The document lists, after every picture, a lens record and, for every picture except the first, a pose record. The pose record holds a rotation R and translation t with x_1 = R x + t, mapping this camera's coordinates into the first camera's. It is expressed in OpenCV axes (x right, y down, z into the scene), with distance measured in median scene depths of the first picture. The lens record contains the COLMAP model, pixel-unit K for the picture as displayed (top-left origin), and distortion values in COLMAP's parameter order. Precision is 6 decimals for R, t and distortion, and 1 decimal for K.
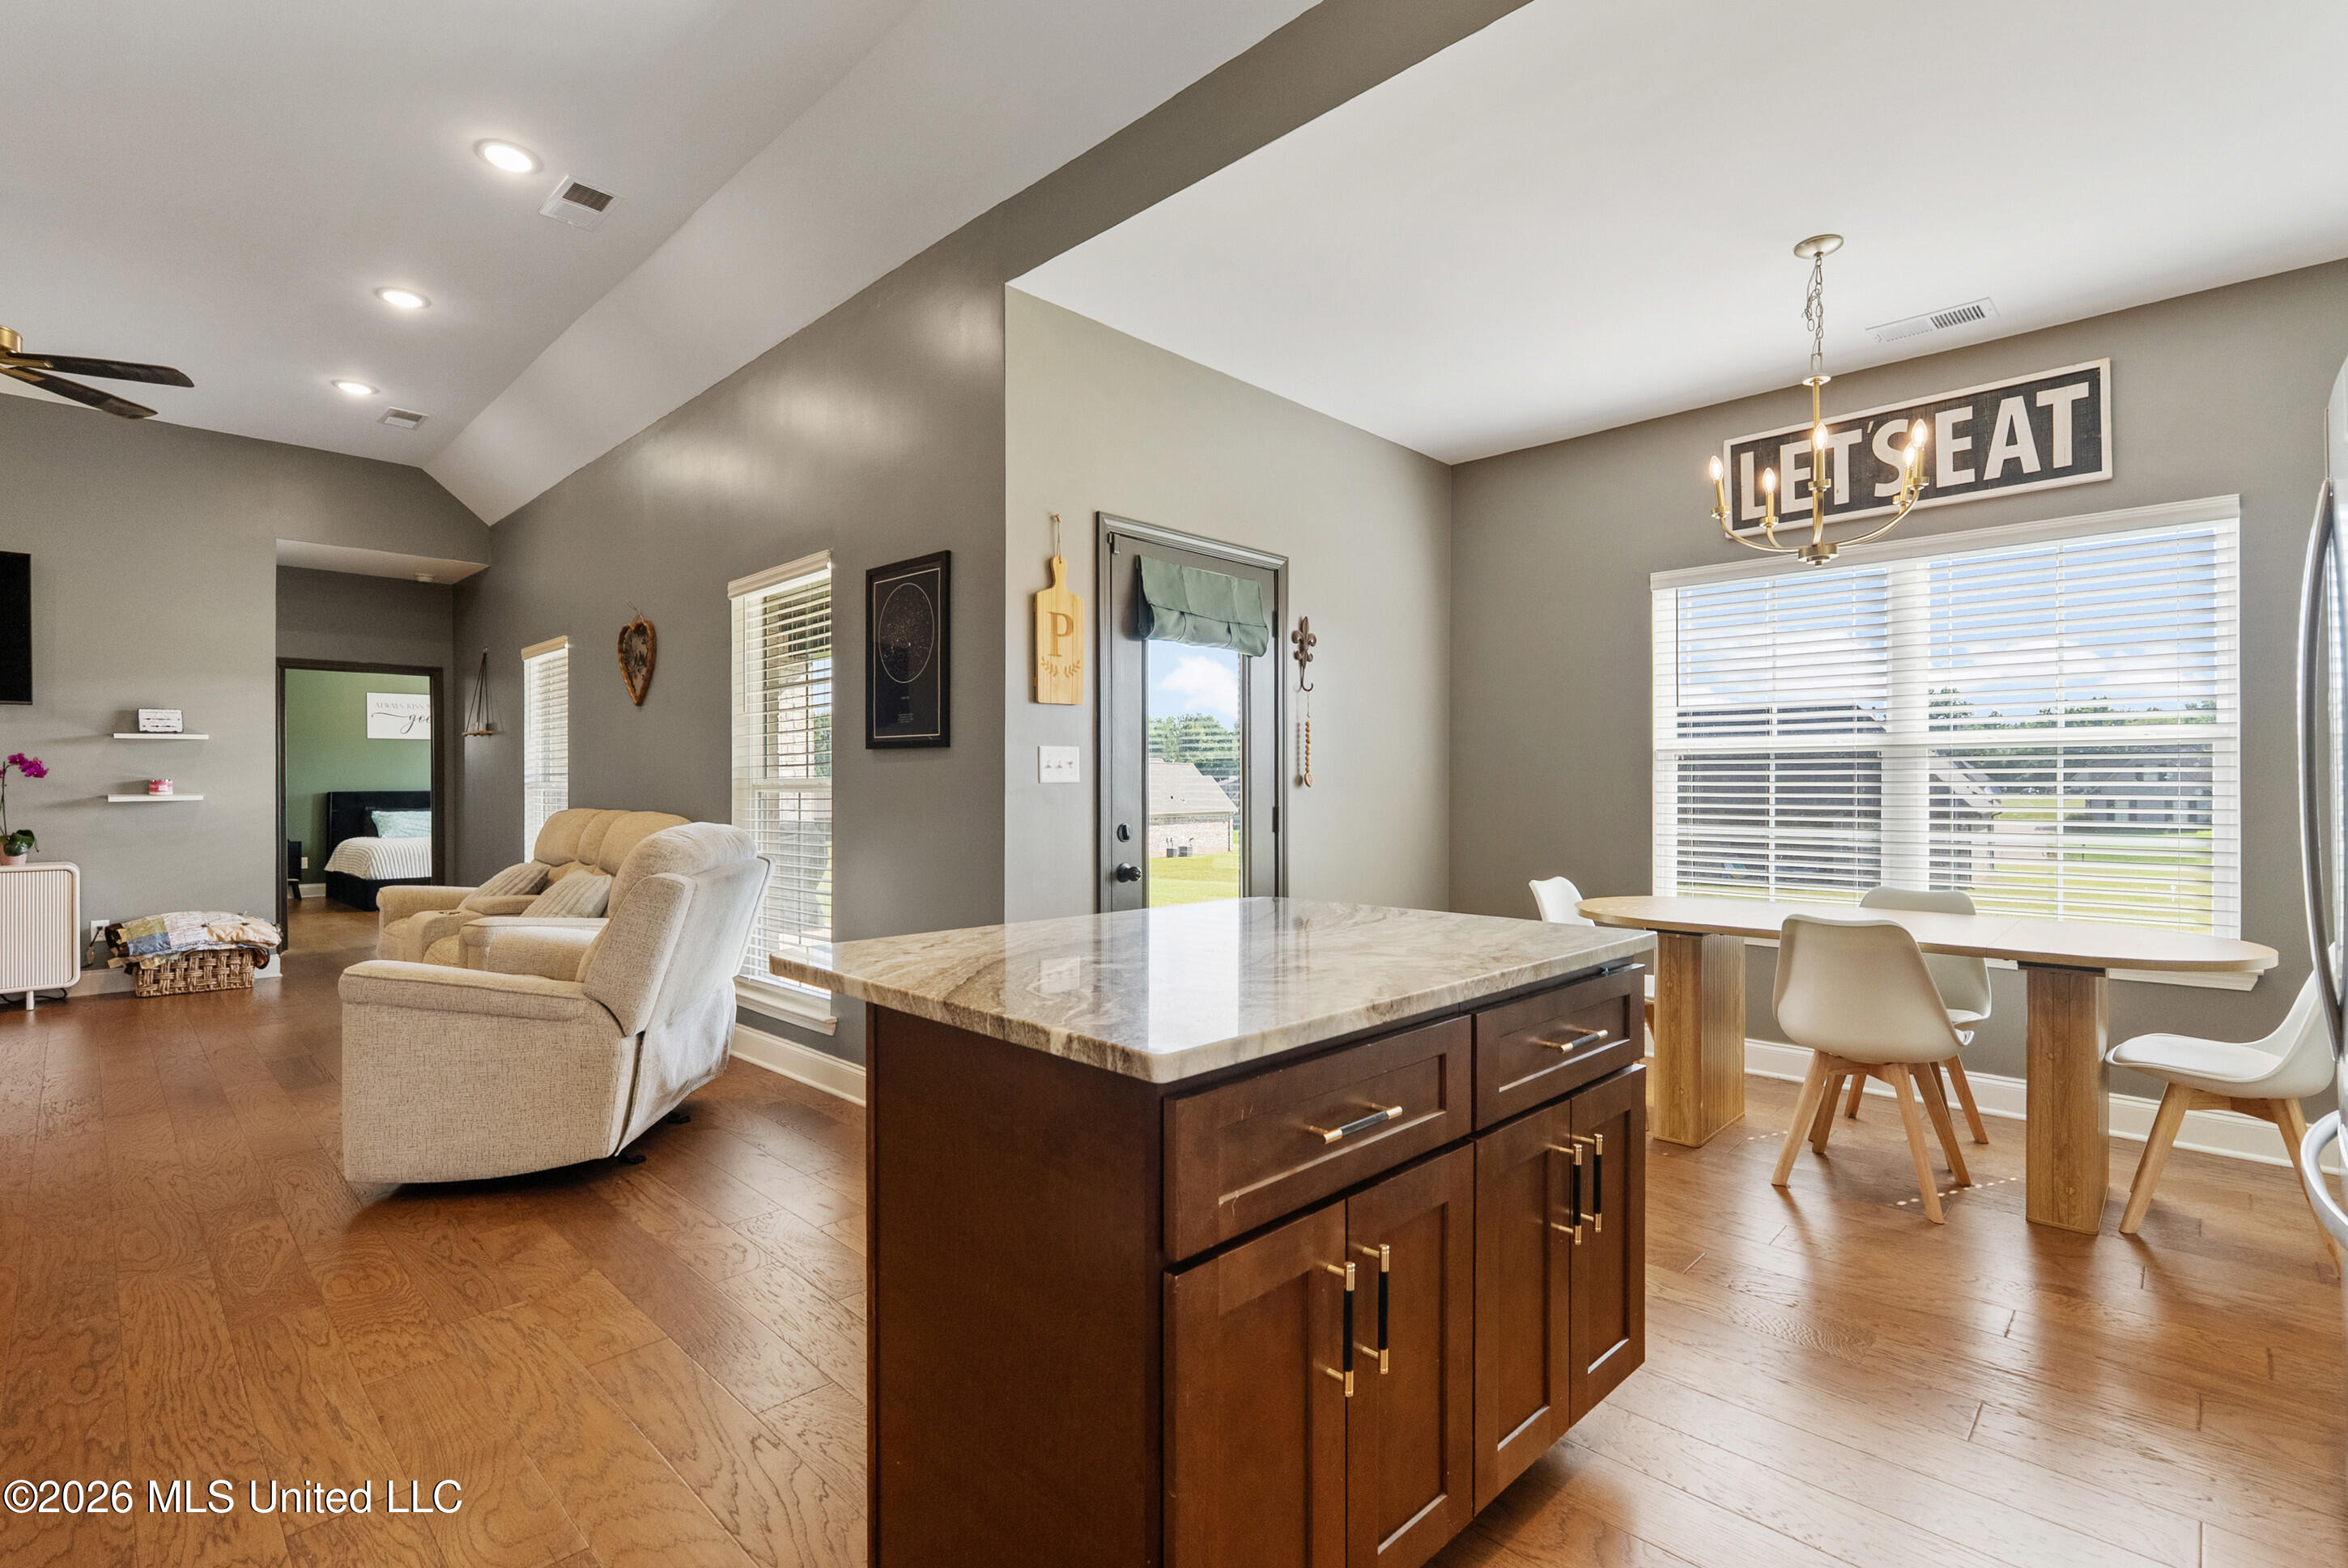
lens RADIAL K [[1059.1, 0, 1175.9], [0, 1059.1, 789.2], [0, 0, 1]] dist [-0.006378, 0.000121]
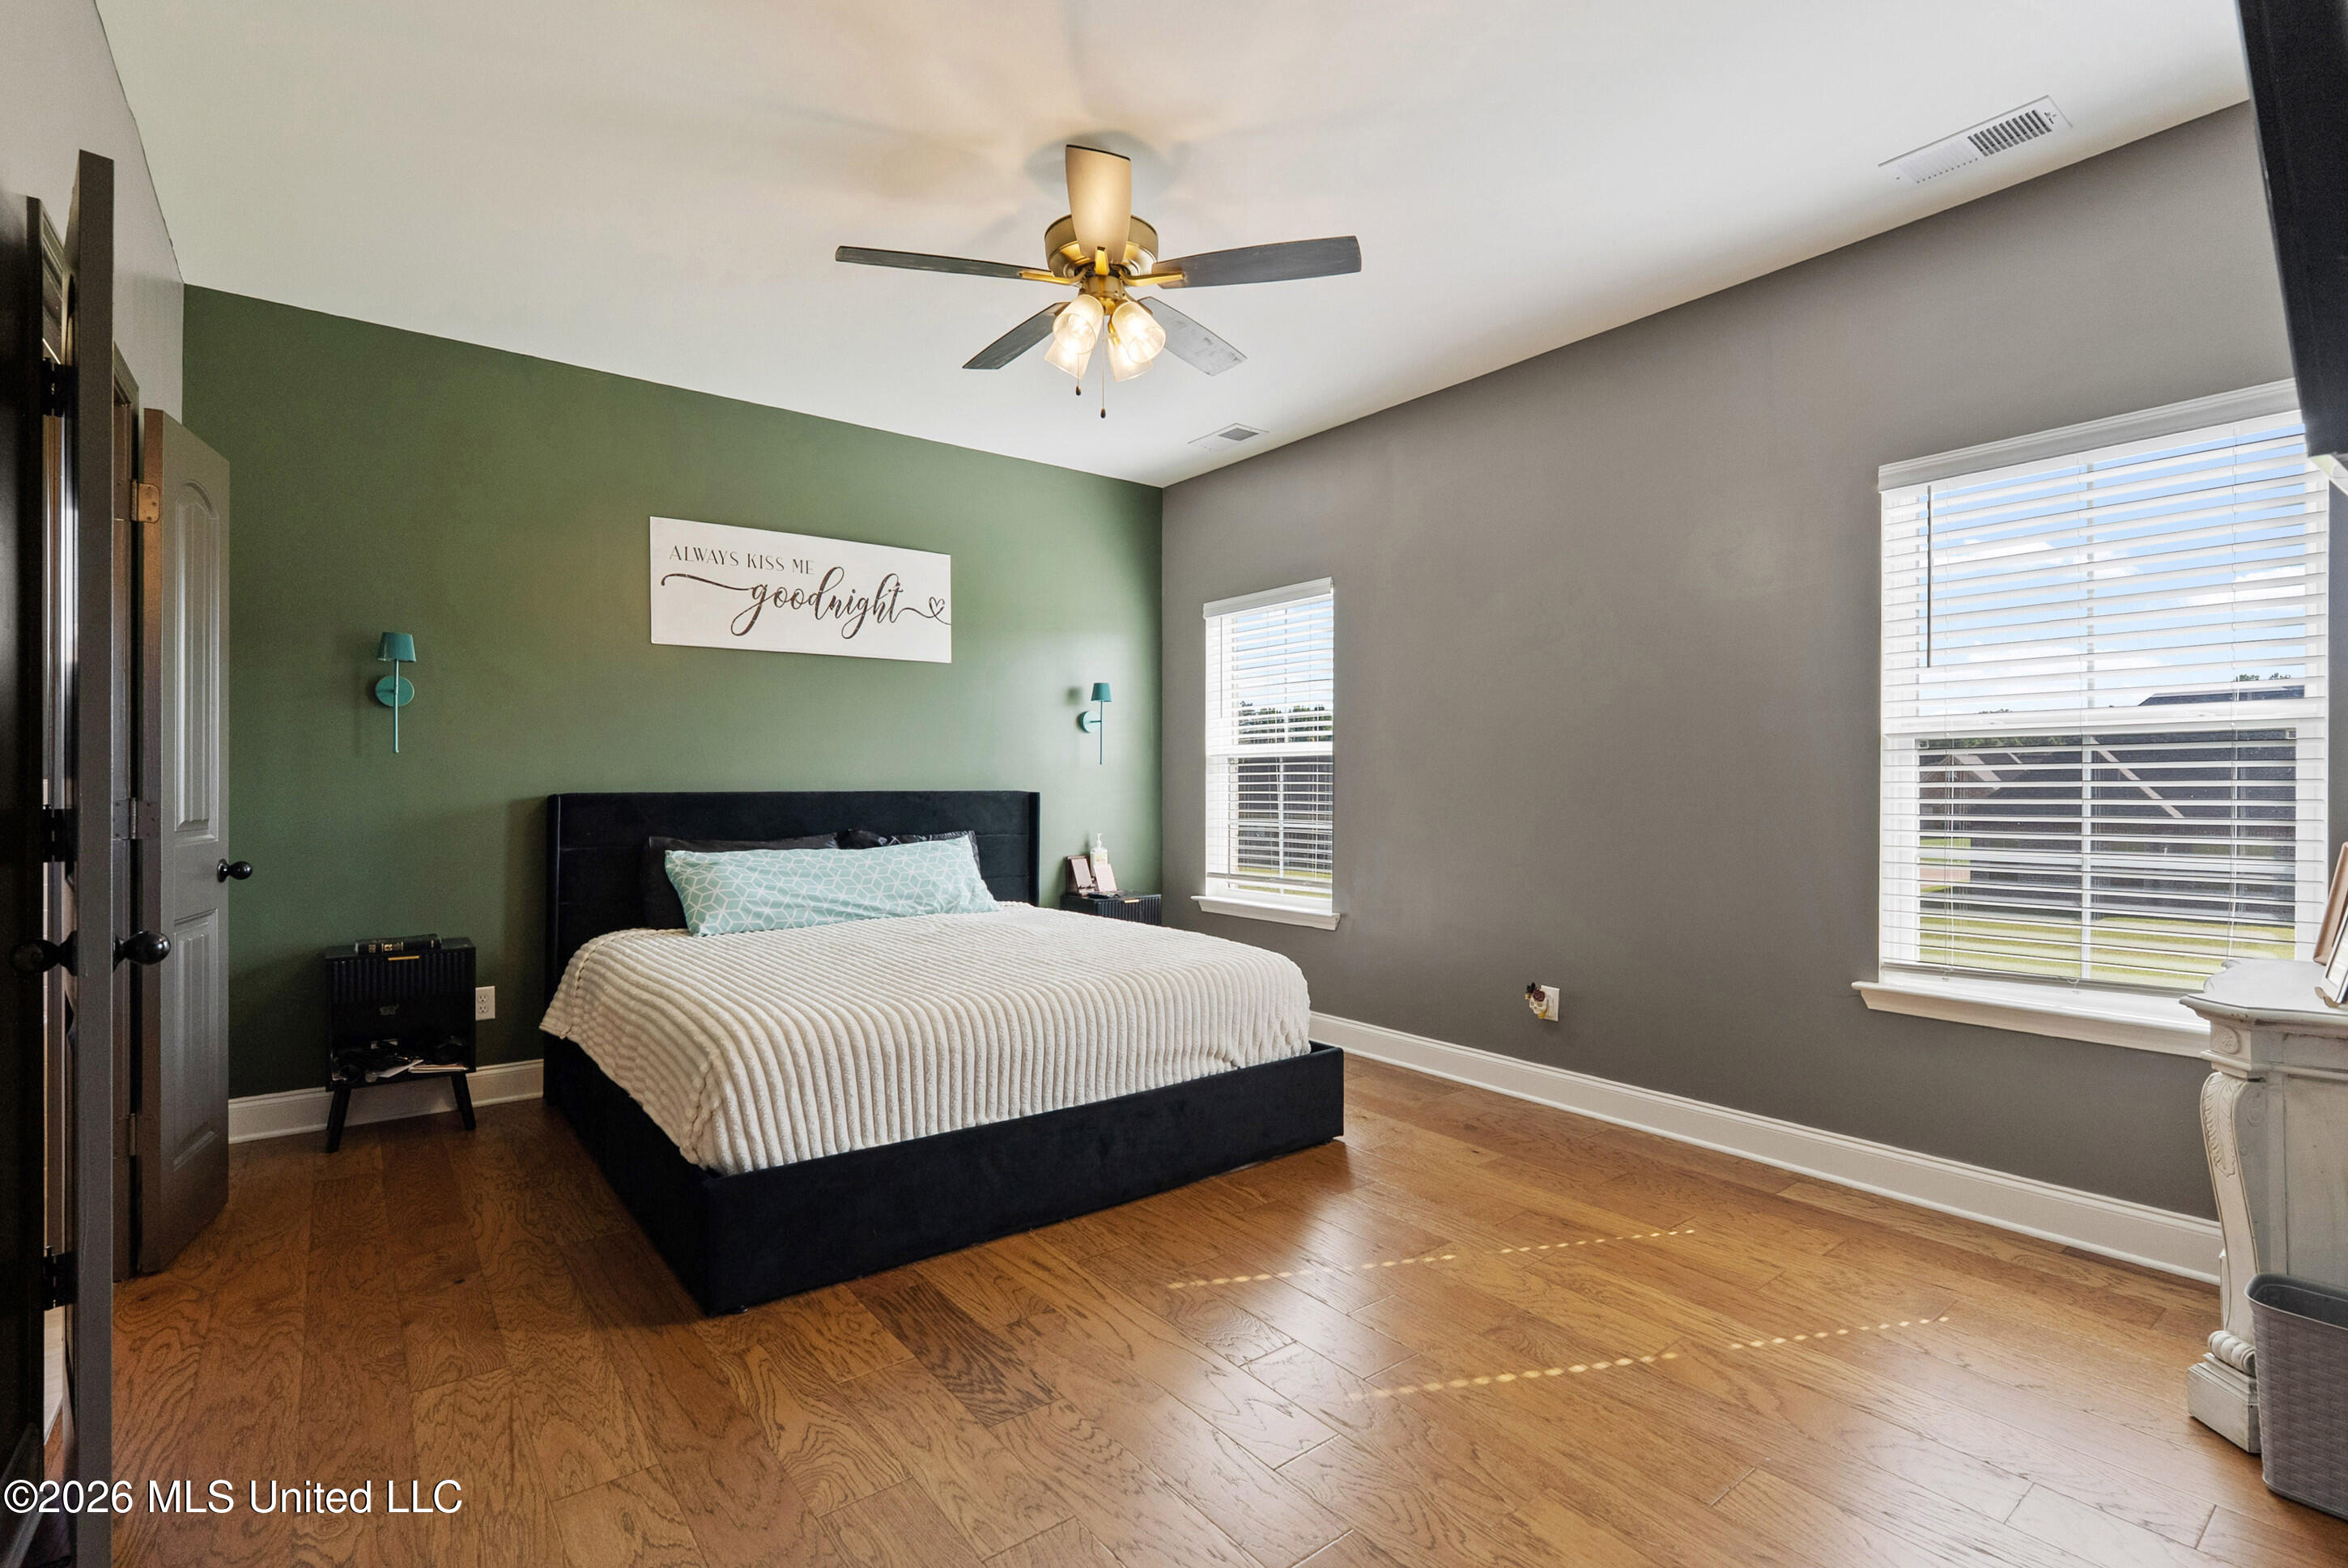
lens RADIAL K [[1059.1, 0, 1175.9], [0, 1059.1, 789.2], [0, 0, 1]] dist [-0.006378, 0.000121]
pose [[0.991366, 0.011208, -0.130644, -1.070750], [-0.009814, 0.999888, 0.011306, -0.010343], [0.130756, -0.009926, 0.991365, 1.318740]]
